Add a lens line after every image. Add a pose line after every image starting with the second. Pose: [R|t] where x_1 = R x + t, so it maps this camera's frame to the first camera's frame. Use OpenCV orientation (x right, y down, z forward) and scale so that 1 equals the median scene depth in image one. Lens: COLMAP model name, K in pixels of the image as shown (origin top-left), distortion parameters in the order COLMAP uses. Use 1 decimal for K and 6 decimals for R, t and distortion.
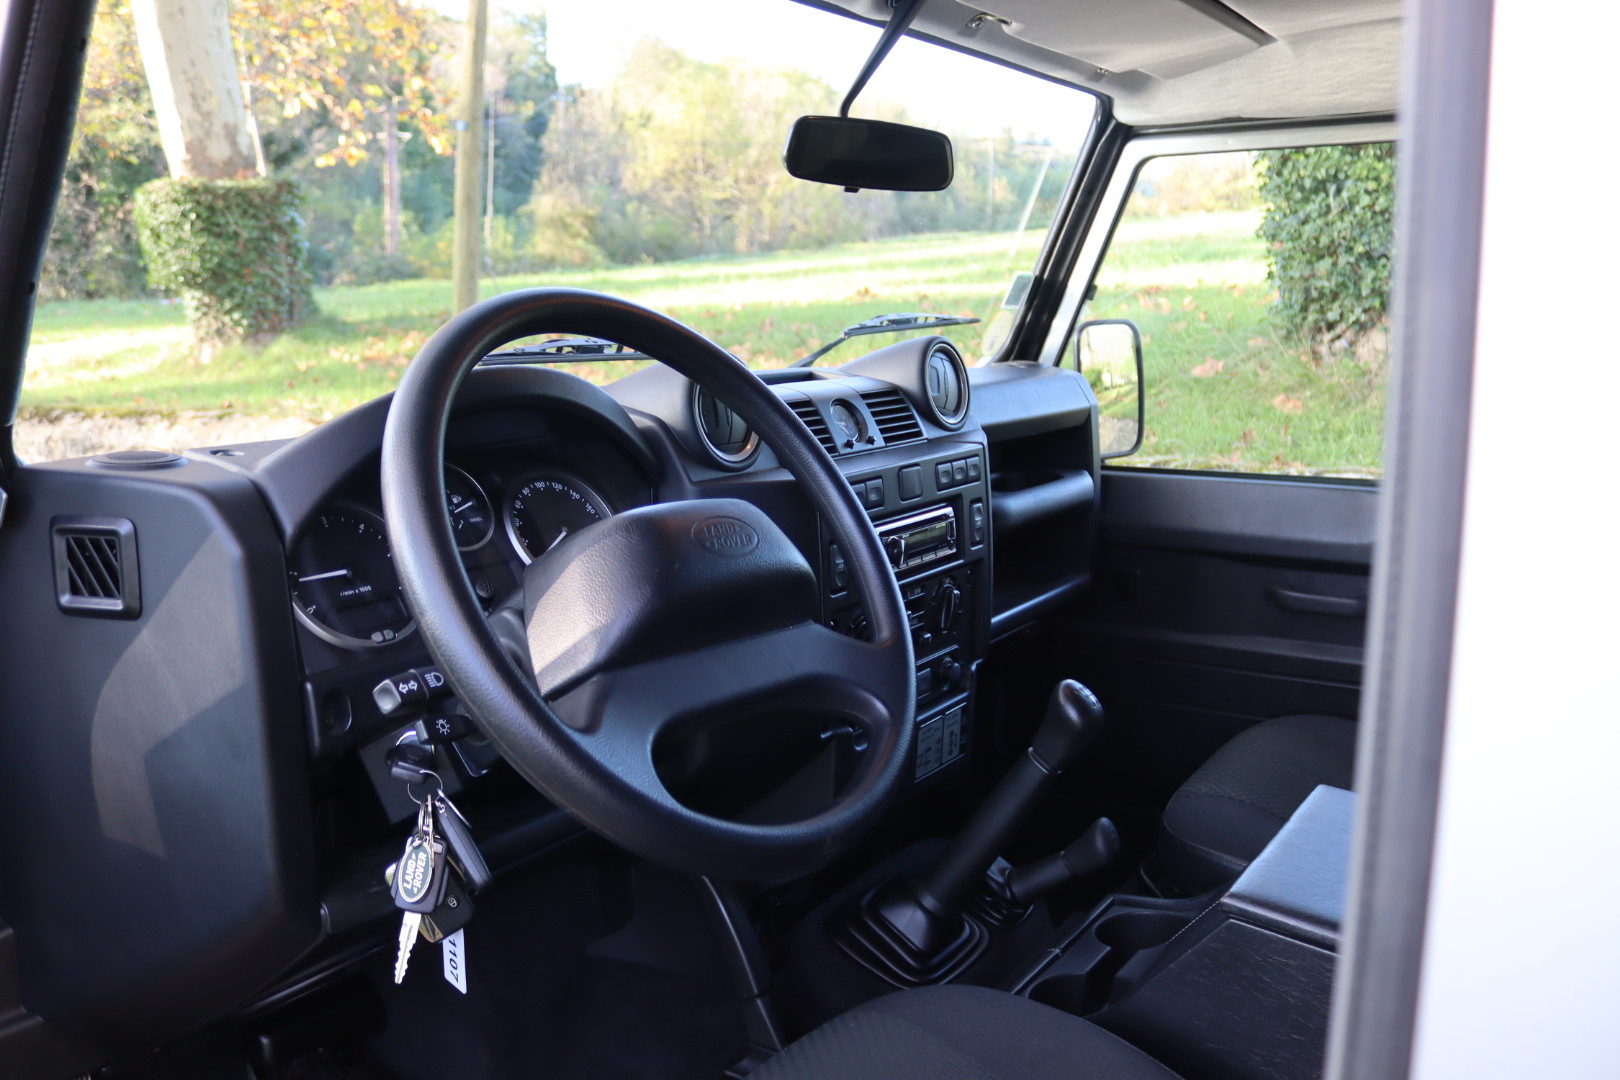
lens RADIAL K [[1334.8, 0, 810.0], [0, 1334.8, 540.0], [0, 0, 1]] dist [-0.147516, 0.103135]
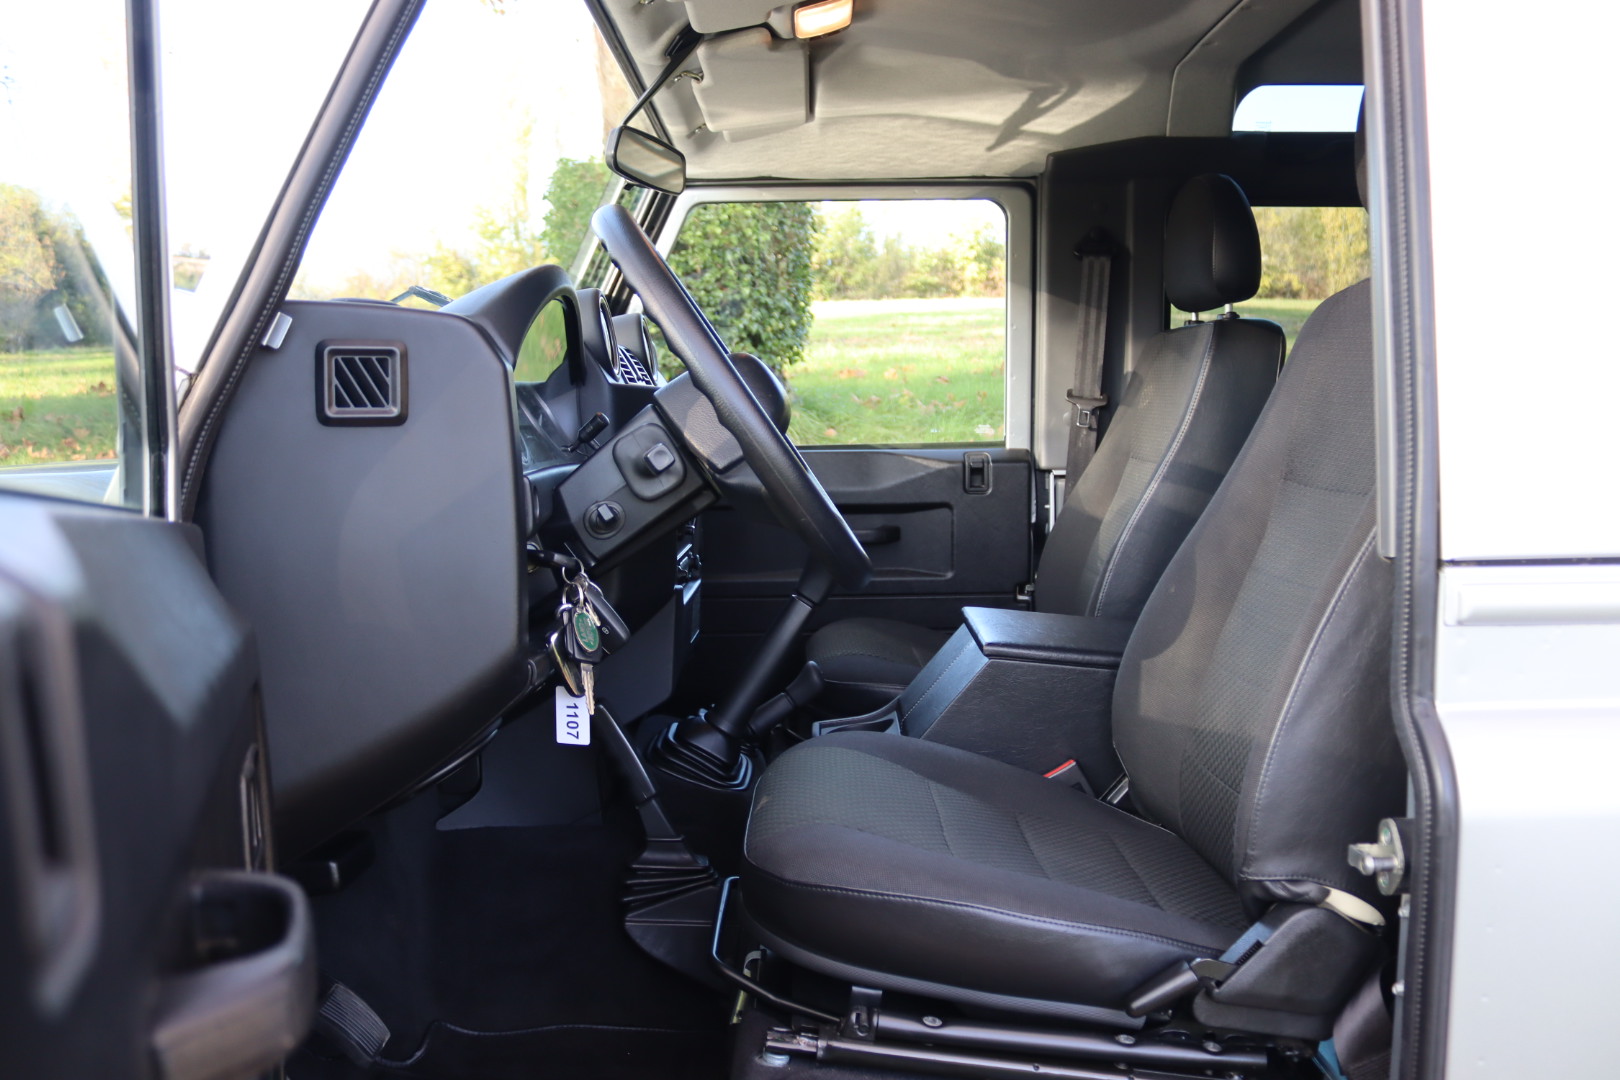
lens RADIAL K [[1334.8, 0, 810.0], [0, 1334.8, 540.0], [0, 0, 1]] dist [-0.147516, 0.103135]
pose [[0.819259, -0.047342, 0.571467, -0.493775], [0.097789, 0.993522, -0.057885, 0.149564], [-0.565024, 0.103306, 0.818581, -0.118769]]
